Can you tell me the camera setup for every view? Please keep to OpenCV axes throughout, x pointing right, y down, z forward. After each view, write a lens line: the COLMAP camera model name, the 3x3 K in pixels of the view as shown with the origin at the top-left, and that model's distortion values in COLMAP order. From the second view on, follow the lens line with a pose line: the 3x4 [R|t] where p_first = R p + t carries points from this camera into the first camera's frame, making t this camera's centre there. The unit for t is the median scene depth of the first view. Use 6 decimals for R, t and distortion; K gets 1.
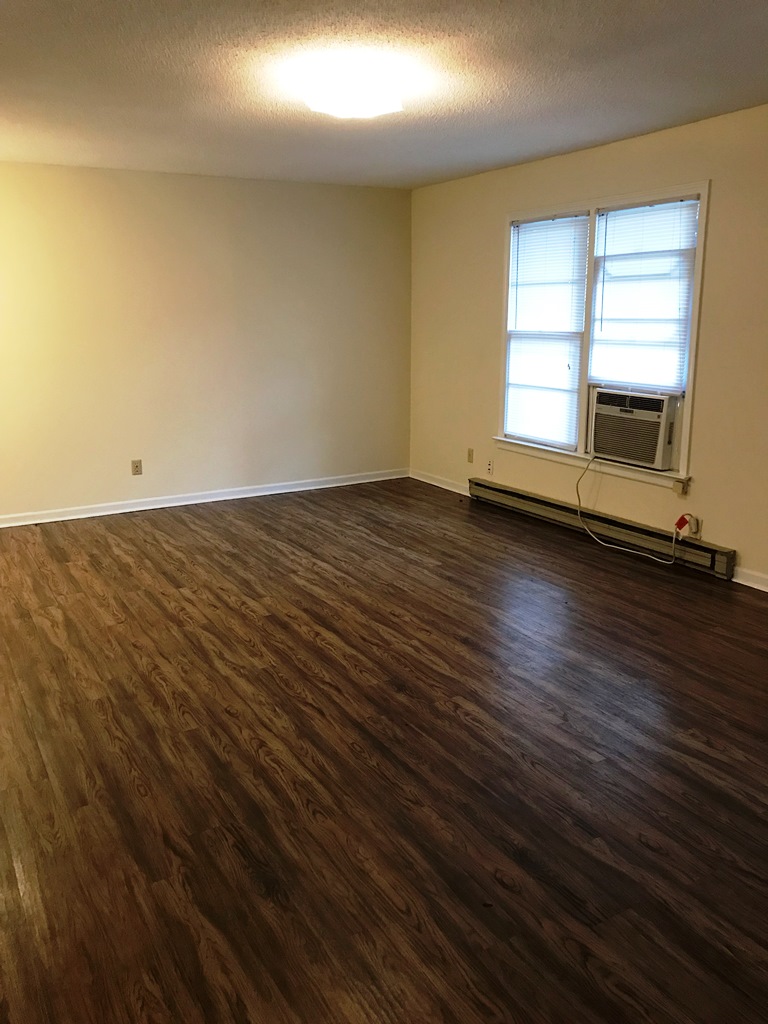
lens RADIAL K [[834.7, 0, 383.7], [0, 834.7, 510.4], [0, 0, 1]] dist [-0.007260, -0.018102]
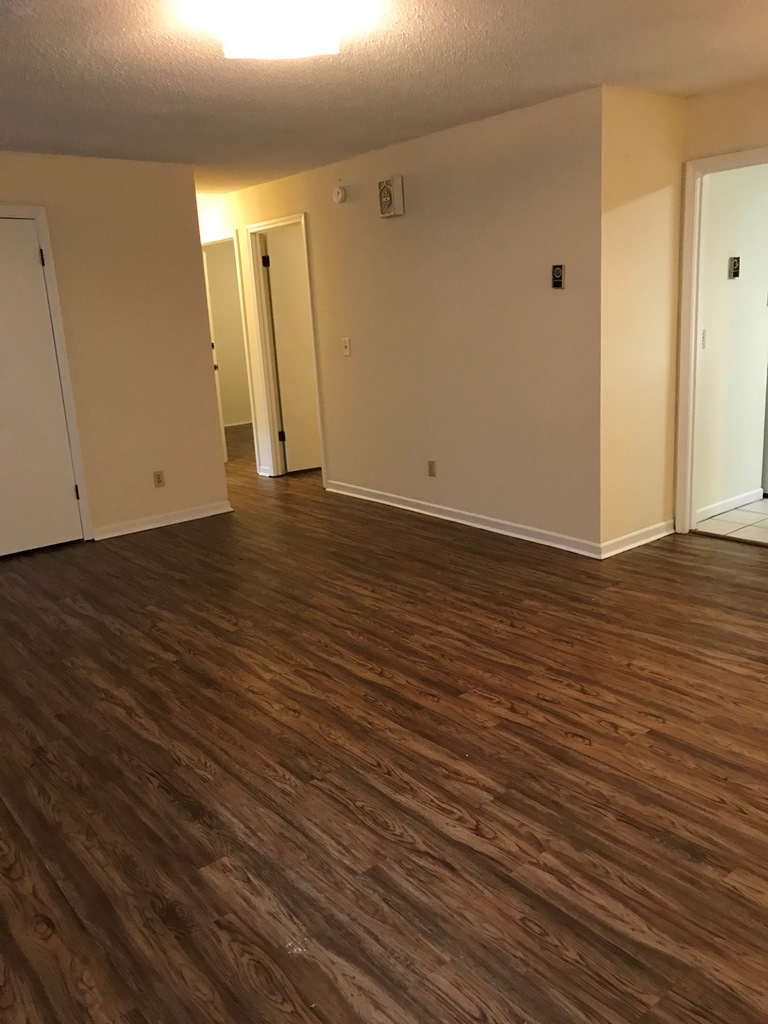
lens RADIAL K [[834.7, 0, 384.8], [0, 834.7, 511.8], [0, 0, 1]] dist [-0.007260, -0.018102]
pose [[-0.985809, 0.092313, -0.140213, 0.021416], [0.018945, 0.891074, 0.453462, -0.380204], [0.166801, 0.444370, -0.880178, 1.640844]]
